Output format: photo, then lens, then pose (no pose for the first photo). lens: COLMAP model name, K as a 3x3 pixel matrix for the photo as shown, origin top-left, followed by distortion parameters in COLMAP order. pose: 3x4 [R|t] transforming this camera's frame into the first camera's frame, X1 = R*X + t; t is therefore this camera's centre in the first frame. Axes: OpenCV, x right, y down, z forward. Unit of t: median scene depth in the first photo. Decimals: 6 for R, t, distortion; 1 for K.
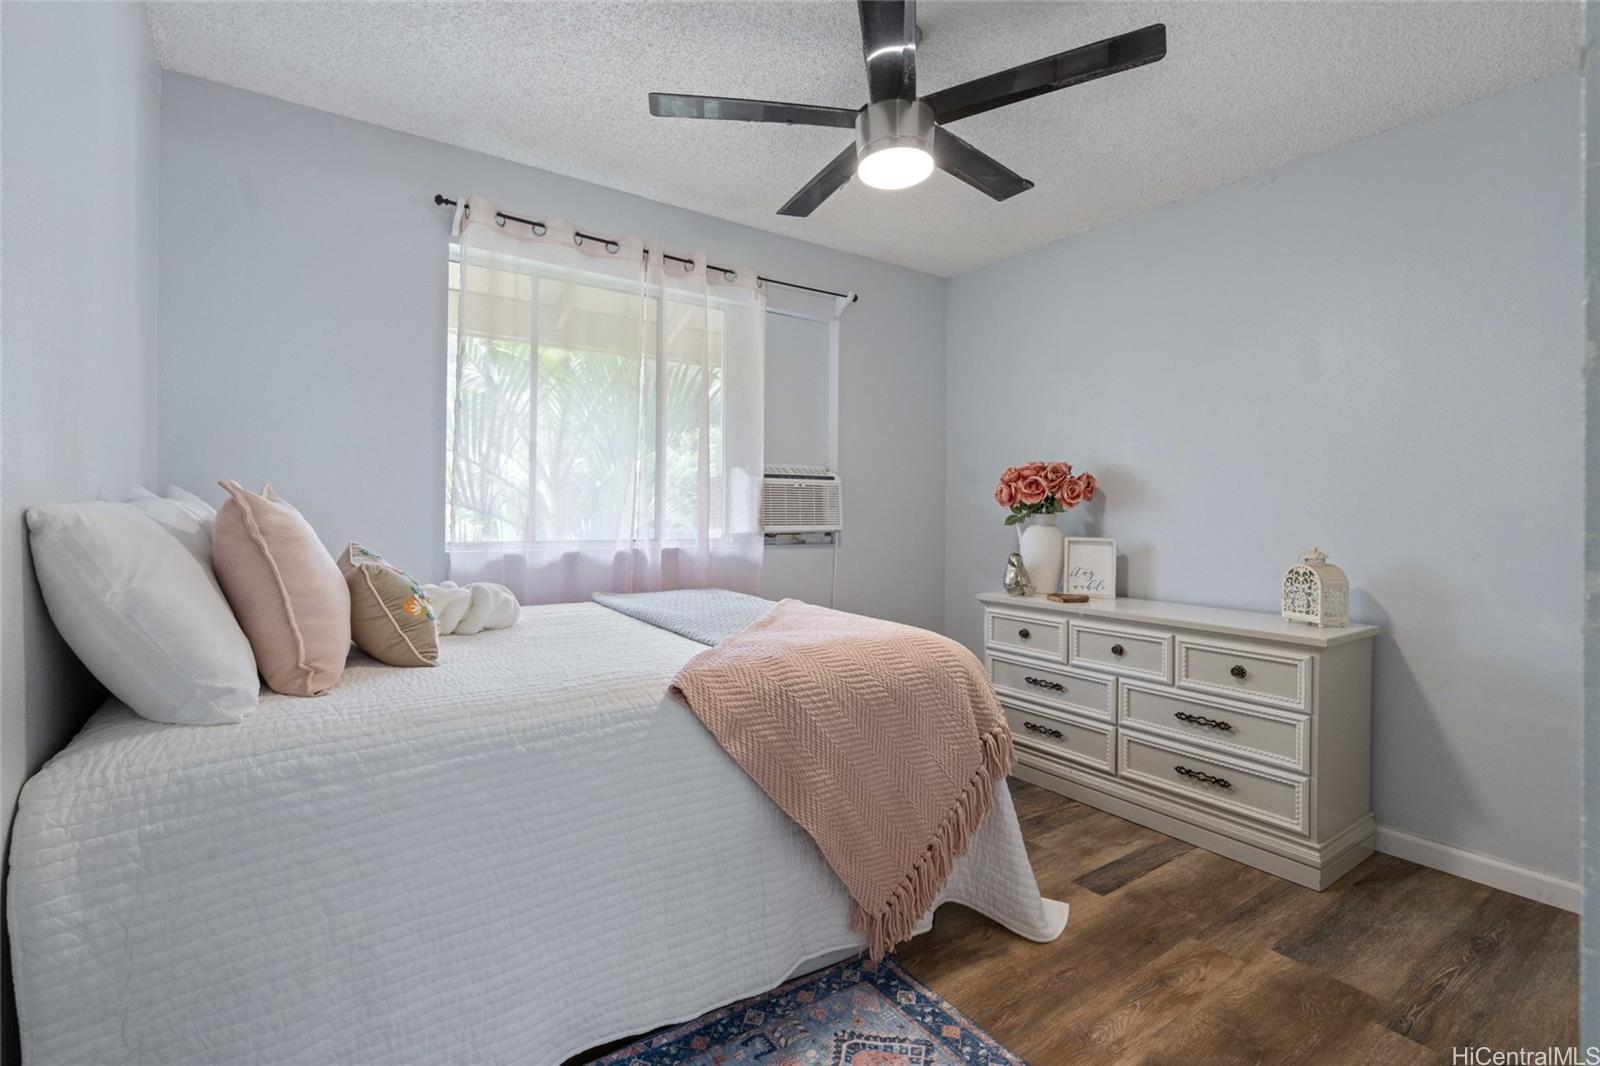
lens RADIAL K [[742.8, 0, 794.0], [0, 742.8, 513.5], [0, 0, 1]] dist [-0.000453, 0.001085]
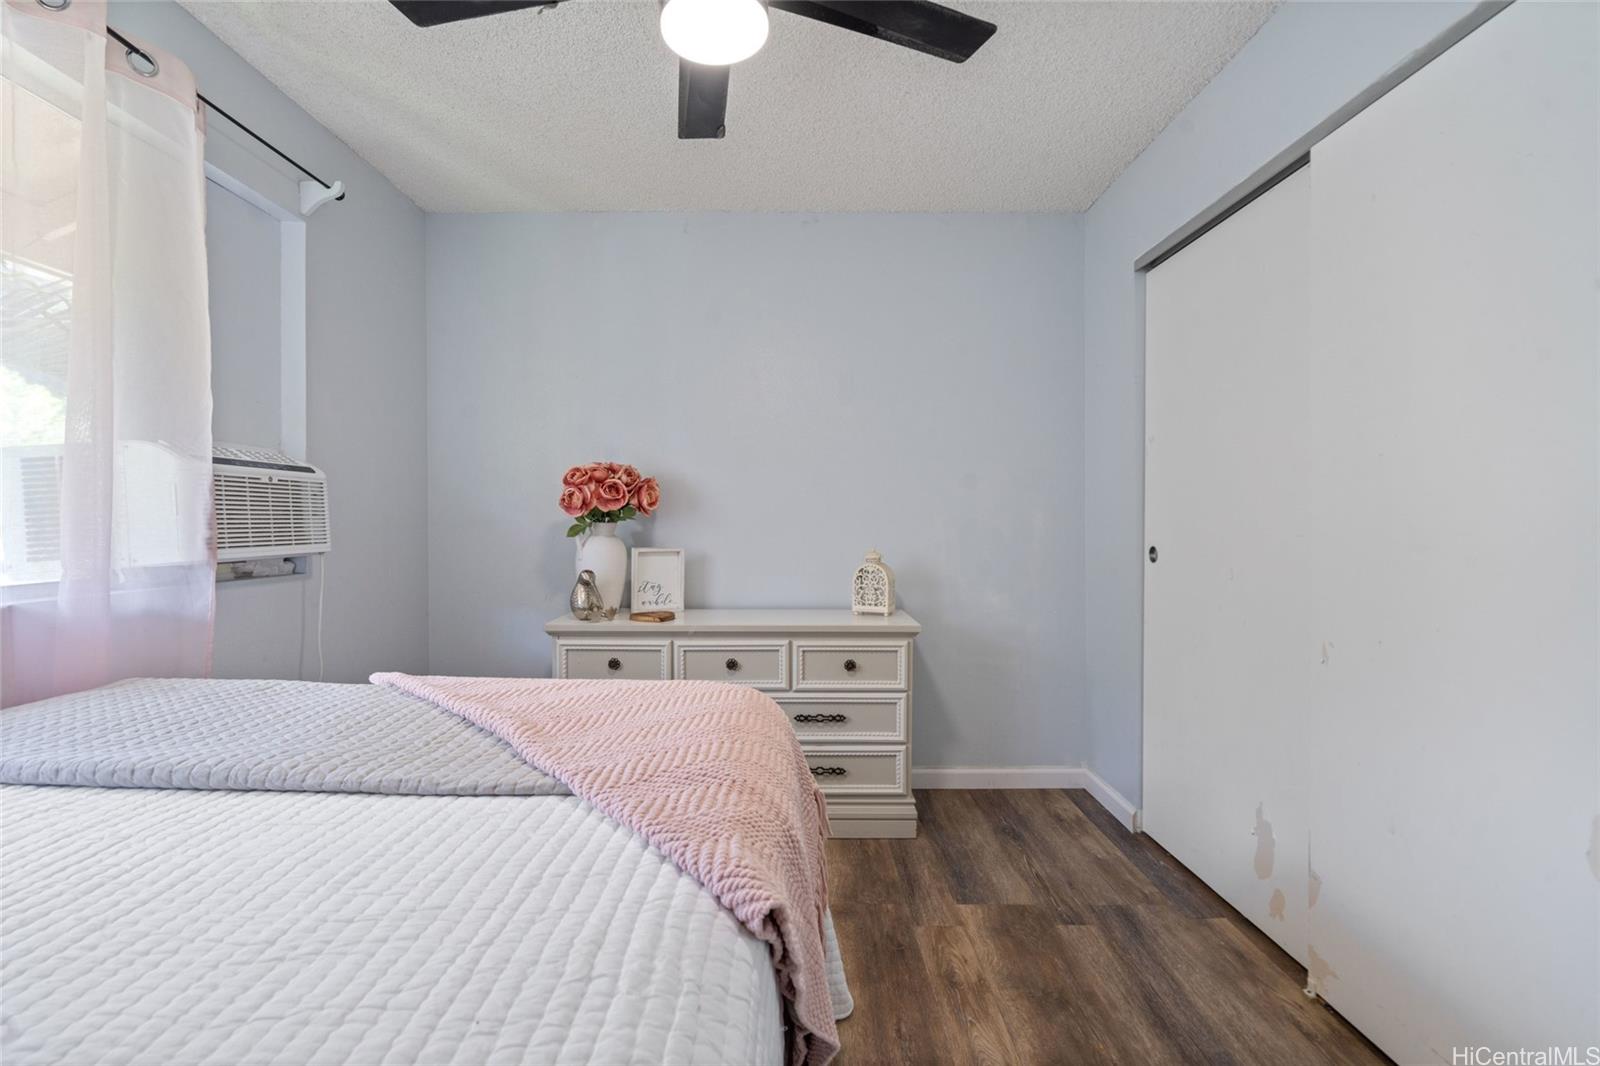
lens RADIAL K [[728.6, 0, 794.2], [0, 728.6, 528.9], [0, 0, 1]] dist [-0.002032, 0.000278]
pose [[0.571869, -0.018634, 0.820133, -0.275068], [0.009439, 0.999825, 0.016135, -0.004794], [-0.820290, -0.001486, 0.571945, 0.389526]]
